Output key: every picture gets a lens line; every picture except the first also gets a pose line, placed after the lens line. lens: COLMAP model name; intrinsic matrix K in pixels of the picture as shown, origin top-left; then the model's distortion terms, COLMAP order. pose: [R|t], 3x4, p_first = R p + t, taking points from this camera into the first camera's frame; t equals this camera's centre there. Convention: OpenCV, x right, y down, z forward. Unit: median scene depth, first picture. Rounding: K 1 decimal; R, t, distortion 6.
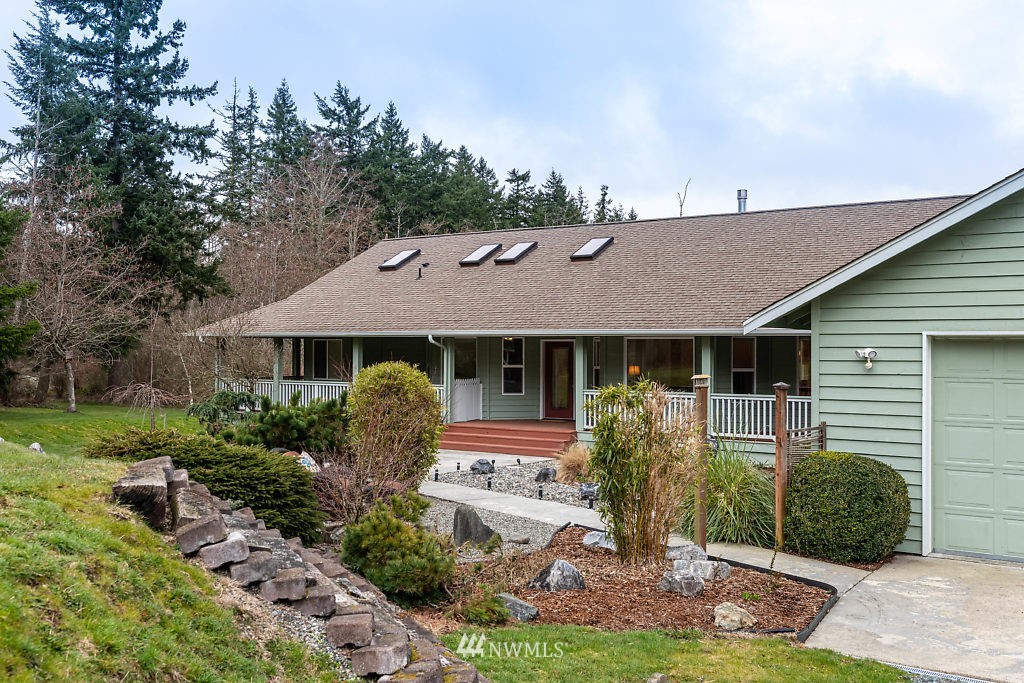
lens RADIAL K [[1035.6, 0, 511.0], [0, 1035.6, 346.5], [0, 0, 1]] dist [0.019349, 0.000000]
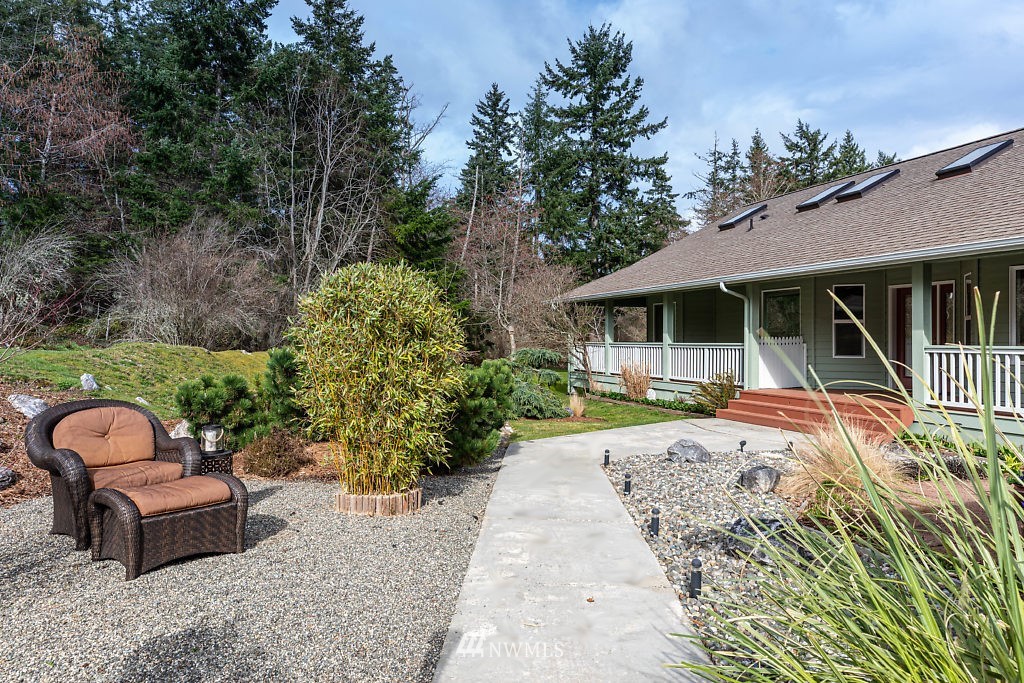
lens RADIAL K [[709.5, 0, 513.5], [0, 709.5, 341.6], [0, 0, 1]] dist [0.034409, 0.001712]
pose [[0.831466, -0.008061, -0.555517, 0.023066], [0.009050, 0.999959, -0.000965, 0.008219], [0.555501, -0.004225, 0.831505, 0.100950]]
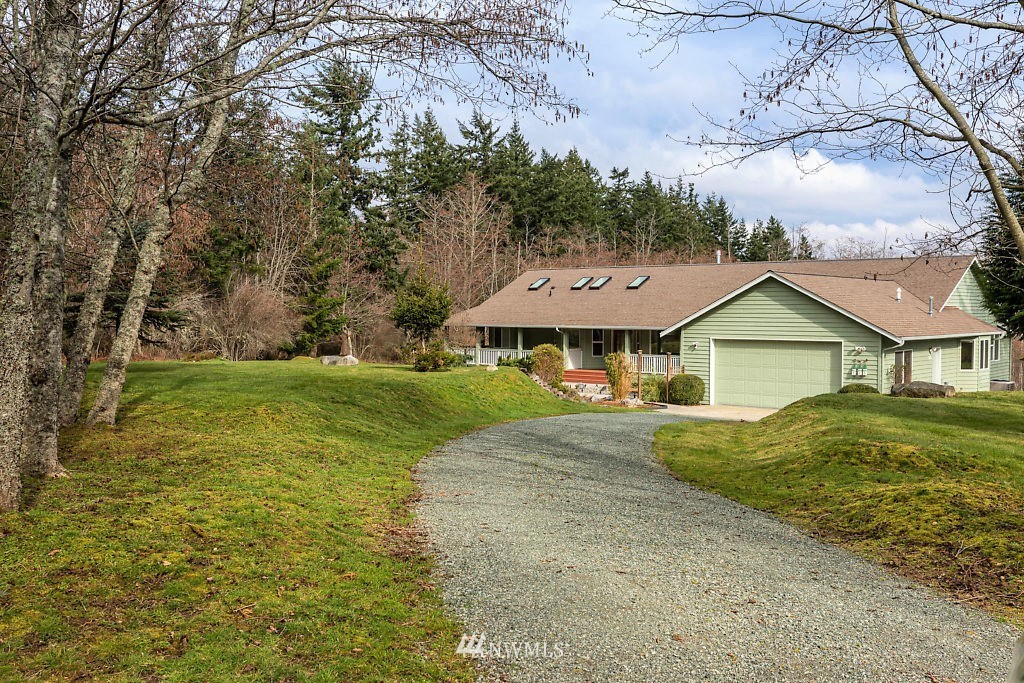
lens RADIAL K [[1007.4, 0, 514.4], [0, 1007.4, 341.7], [0, 0, 1]] dist [-0.004277, 0.000000]
pose [[0.994280, -0.006632, -0.106603, 0.012559], [0.010367, 0.999350, 0.034517, -0.012802], [0.106305, -0.035424, 0.993702, -0.245085]]
